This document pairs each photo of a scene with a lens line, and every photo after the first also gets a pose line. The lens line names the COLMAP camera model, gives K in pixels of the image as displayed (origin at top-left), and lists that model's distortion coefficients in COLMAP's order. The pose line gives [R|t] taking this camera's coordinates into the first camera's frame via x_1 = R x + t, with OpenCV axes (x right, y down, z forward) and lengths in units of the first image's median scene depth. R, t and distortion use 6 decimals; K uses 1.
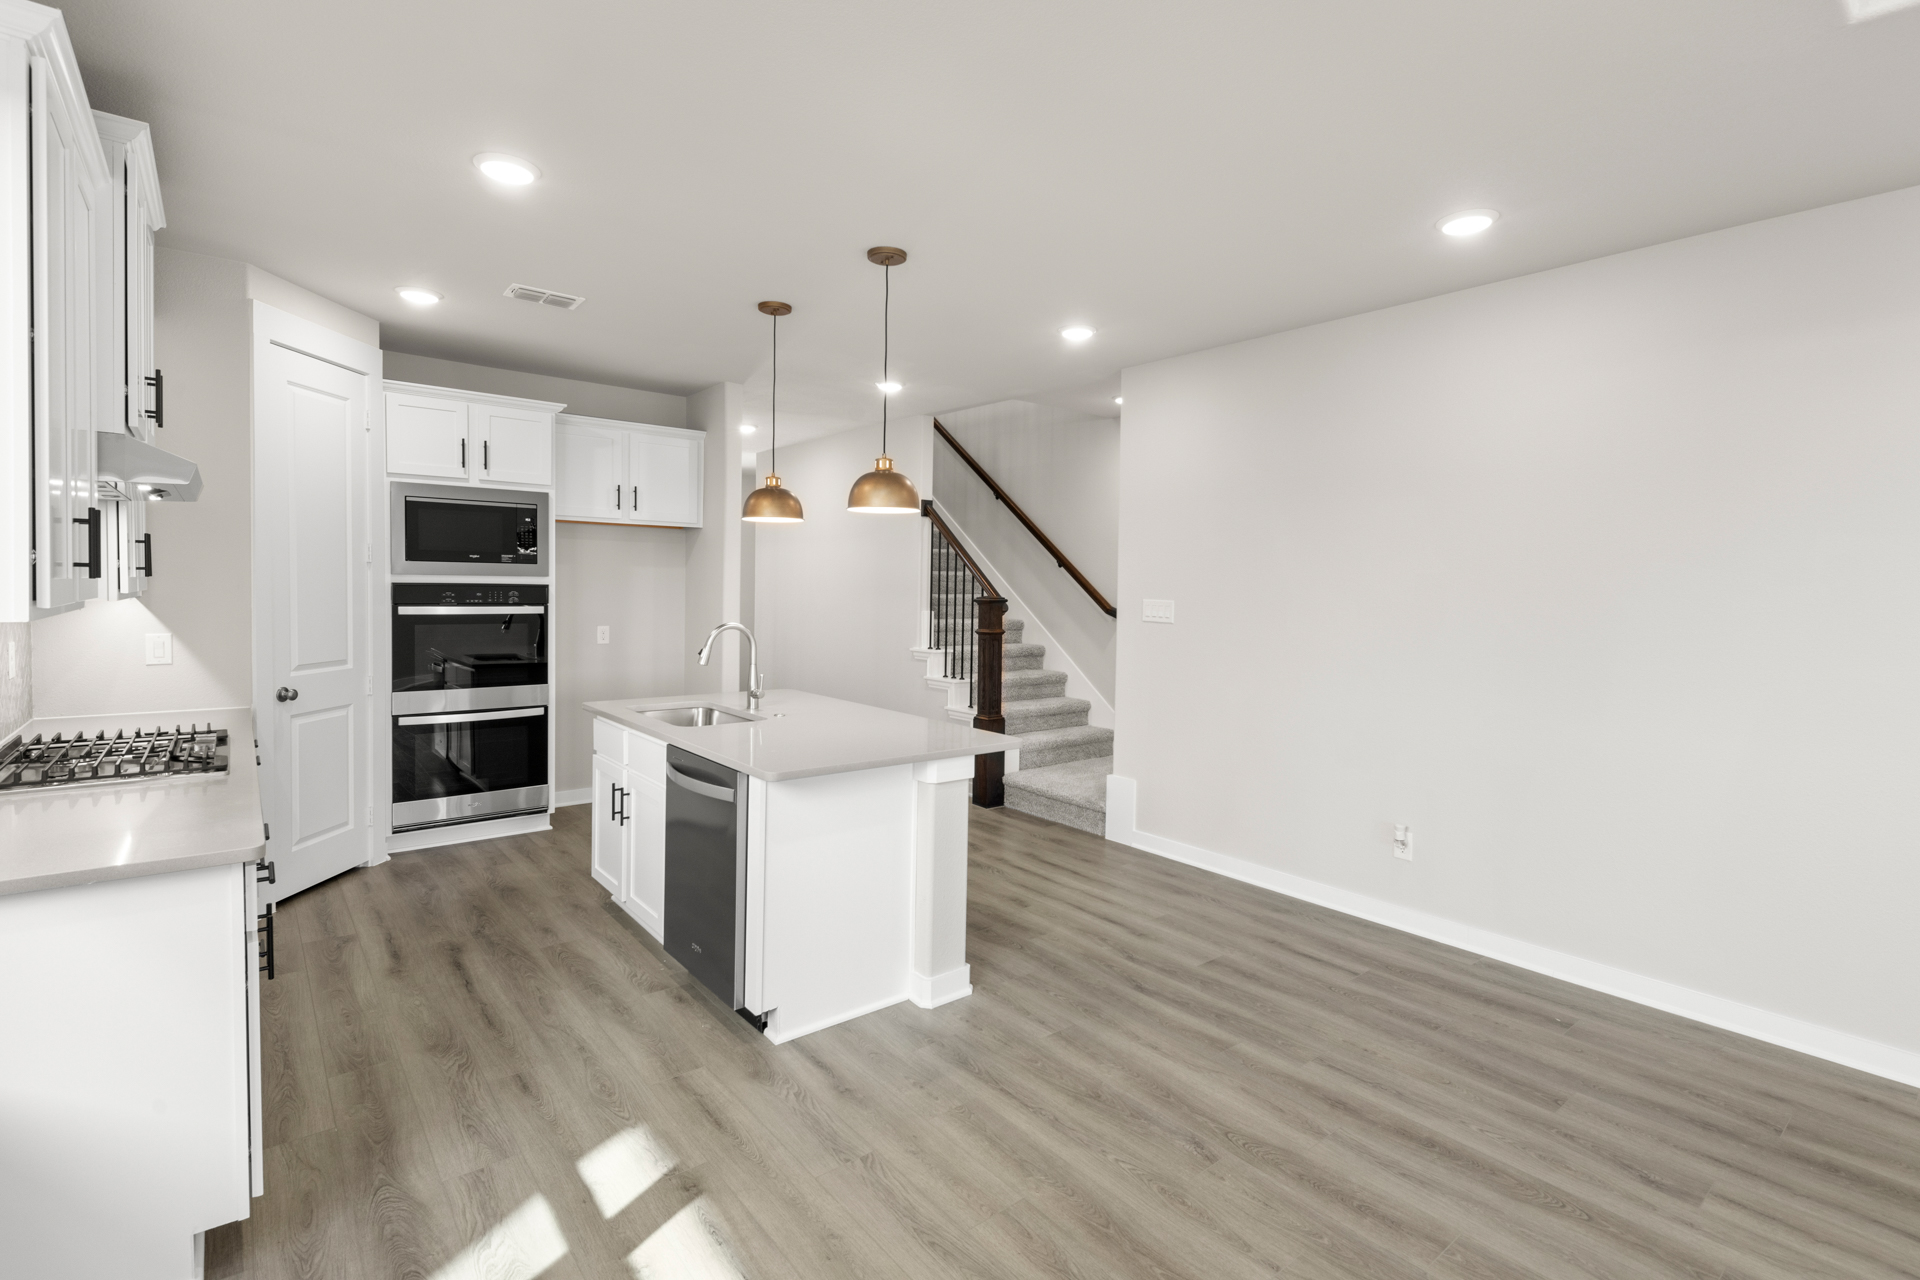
lens RADIAL K [[898.3, 0, 956.1], [0, 898.3, 613.3], [0, 0, 1]] dist [-0.000350, -0.000964]
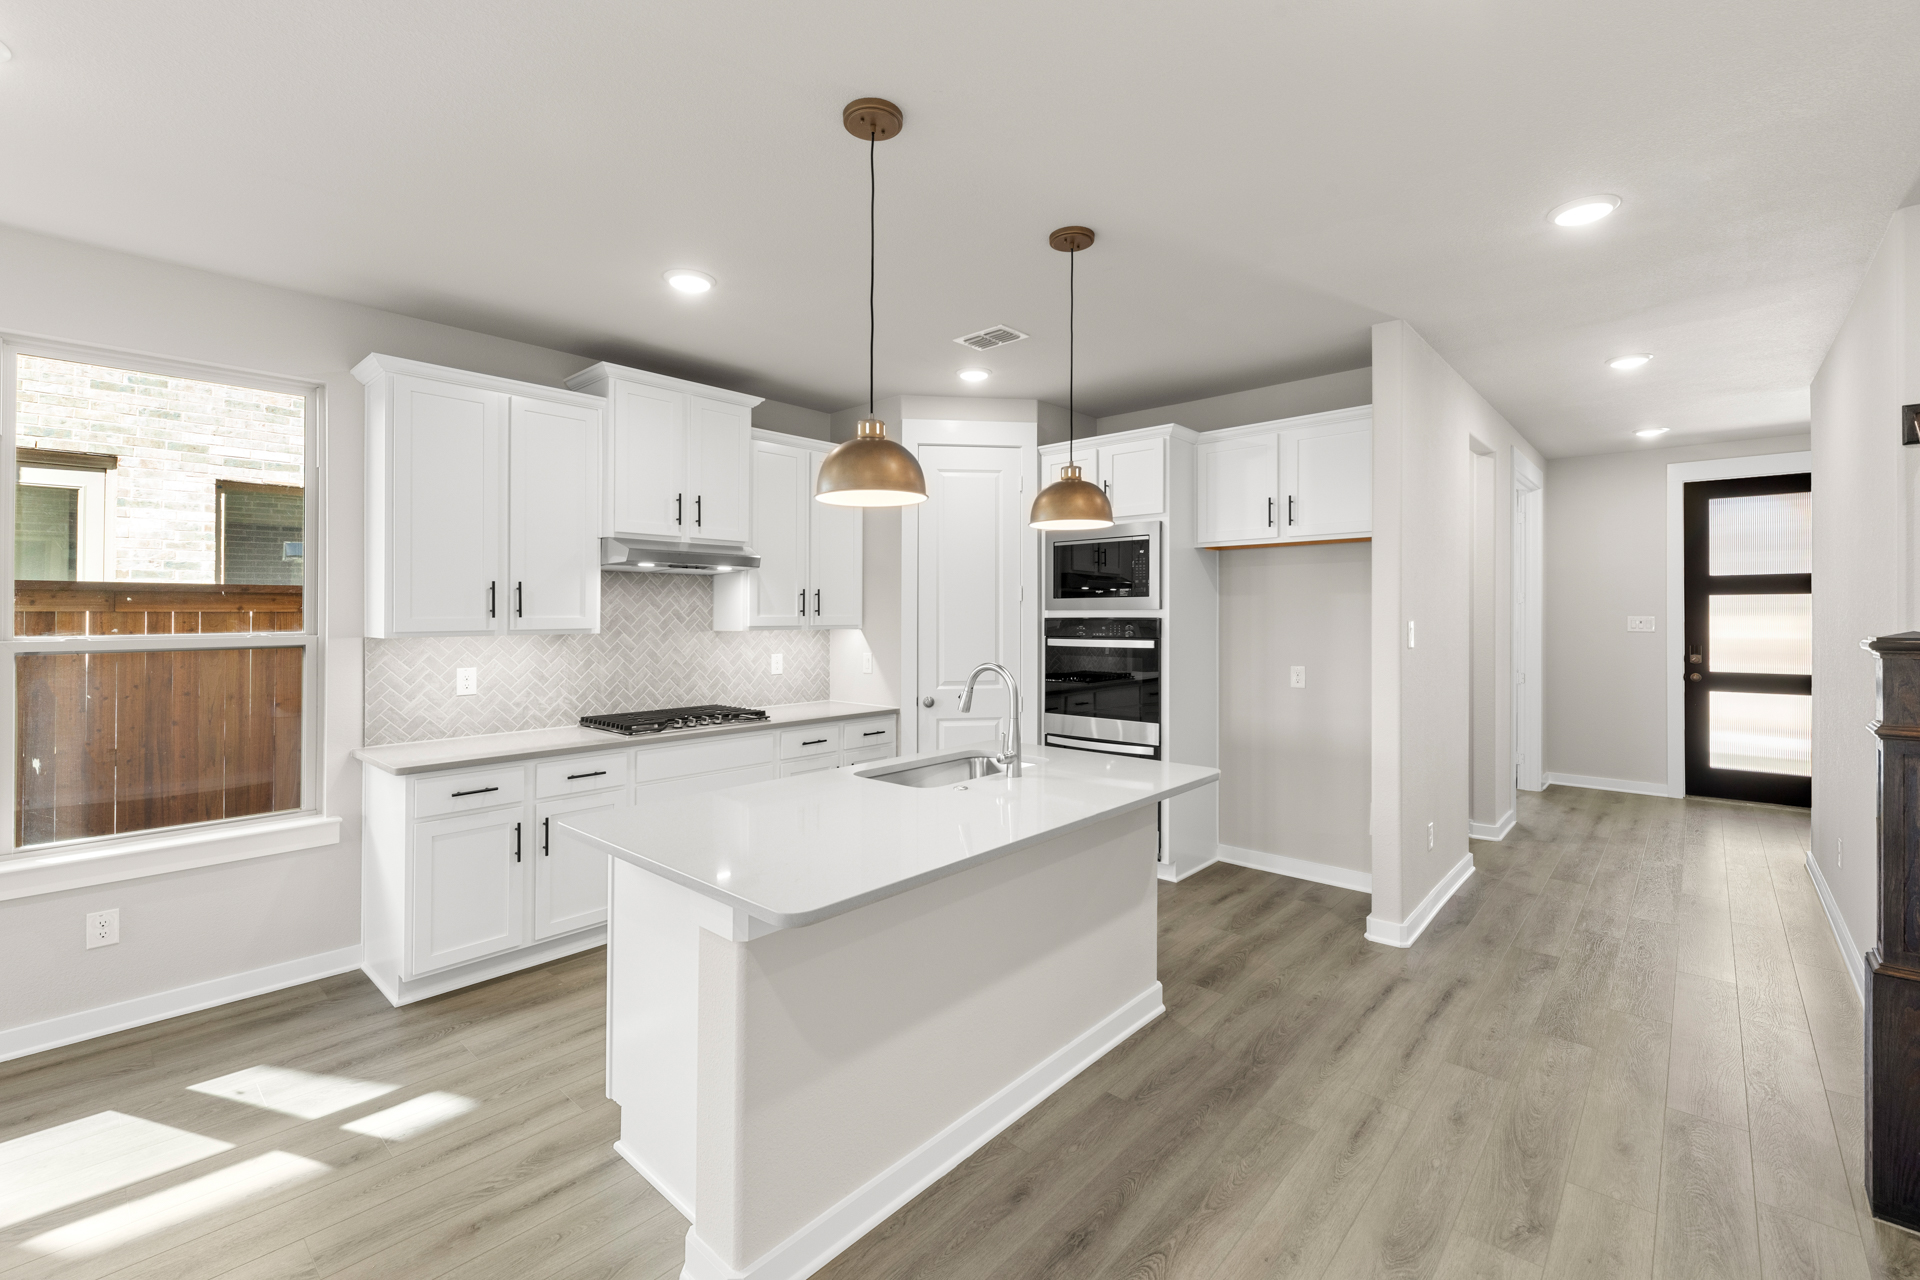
lens RADIAL K [[807.0, 0, 964.0], [0, 807.0, 613.1], [0, 0, 1]] dist [0.012880, 0.000044]
pose [[0.156975, -0.018242, -0.987434, 0.382950], [-0.023753, 0.999470, -0.022240, -0.014307], [0.987317, 0.026945, 0.156458, 0.720305]]
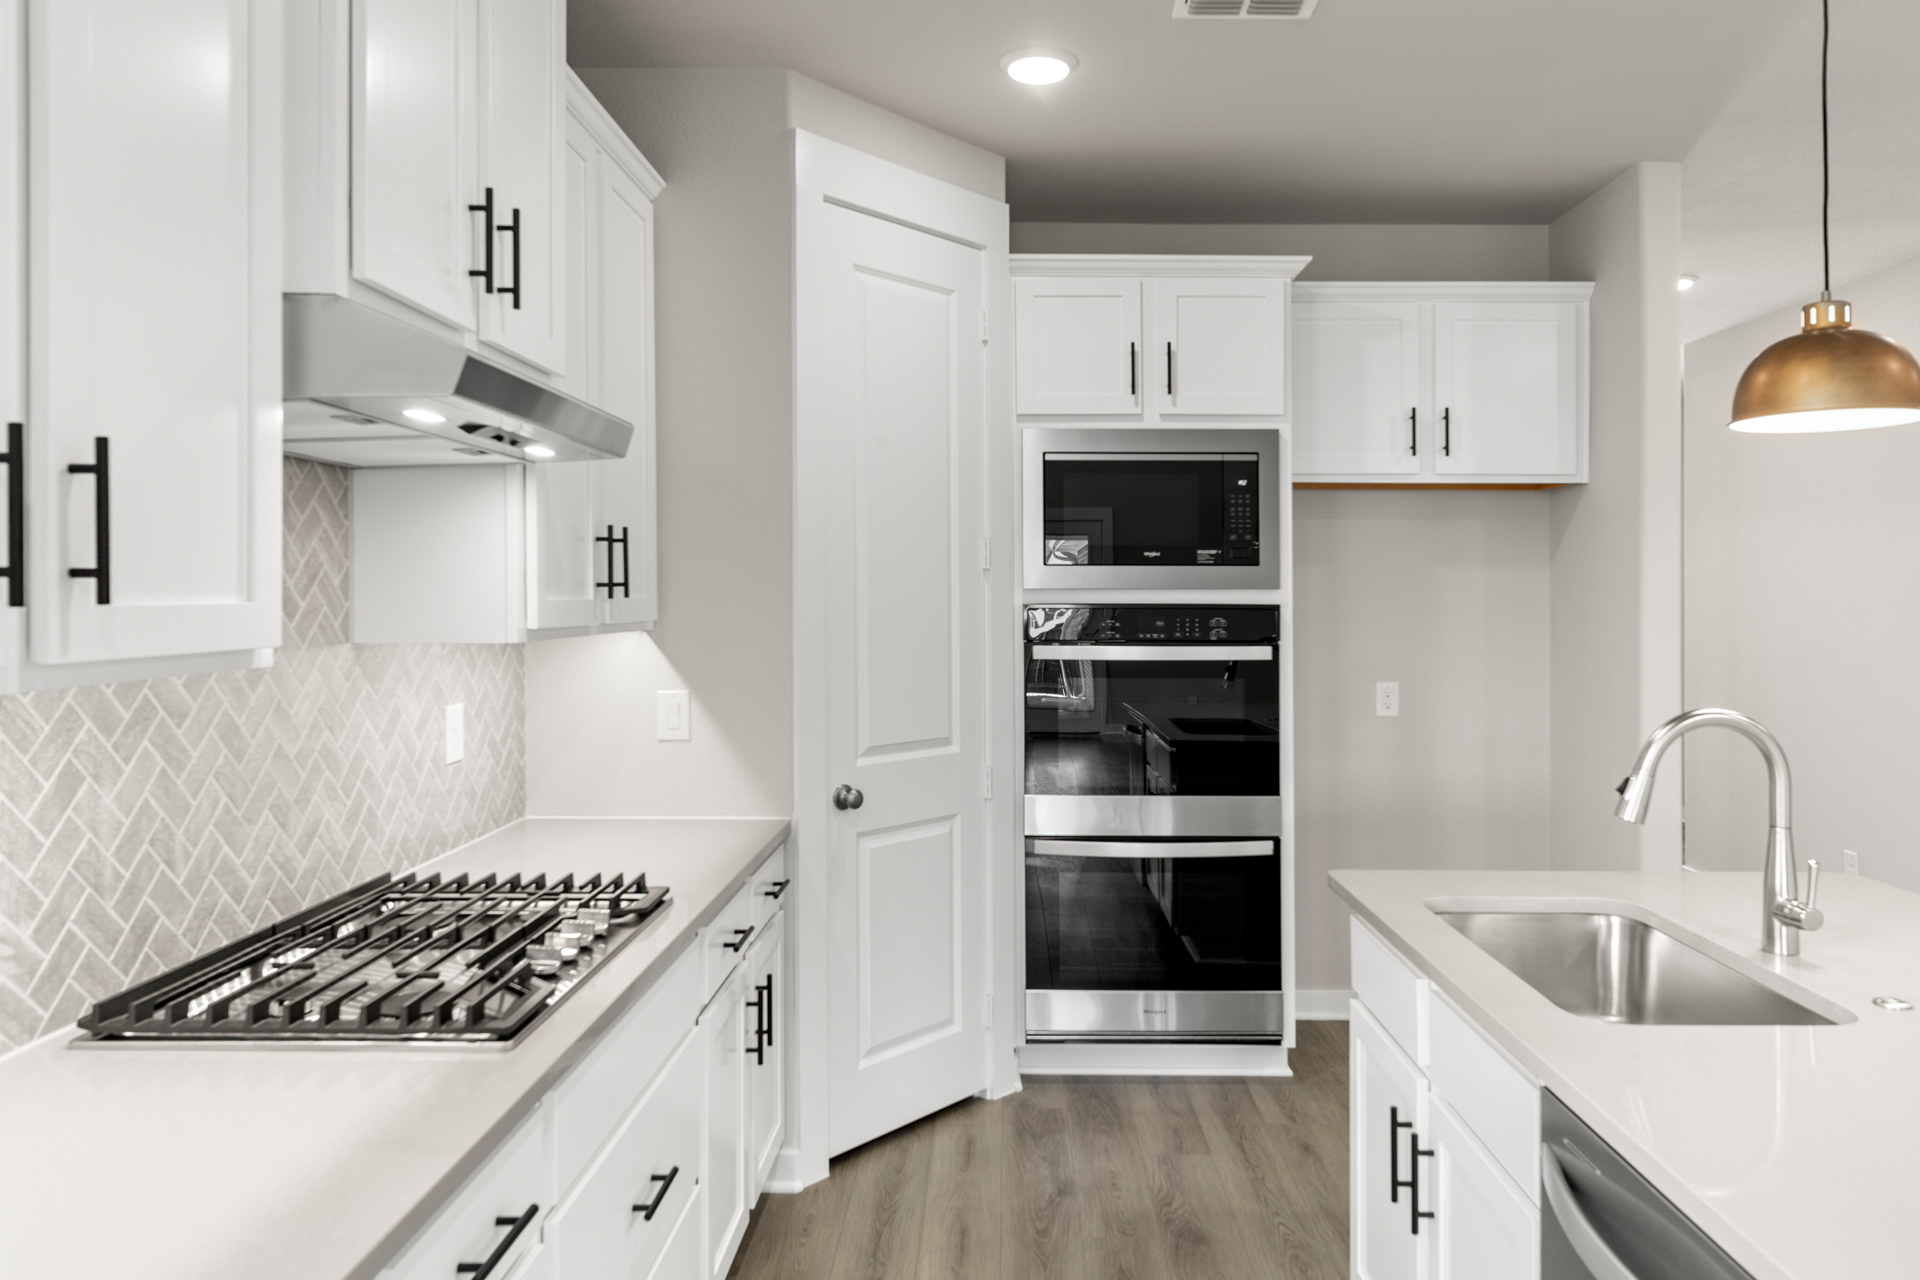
lens RADIAL K [[1282.9, 0, 991.5], [0, 1282.9, 569.9], [0, 0, 1]] dist [0.020891, -0.001345]
pose [[0.773073, -0.025253, -0.633814, -0.119639], [-0.010212, 0.998582, -0.052243, -0.012387], [0.634234, 0.046861, 0.771719, 0.345166]]
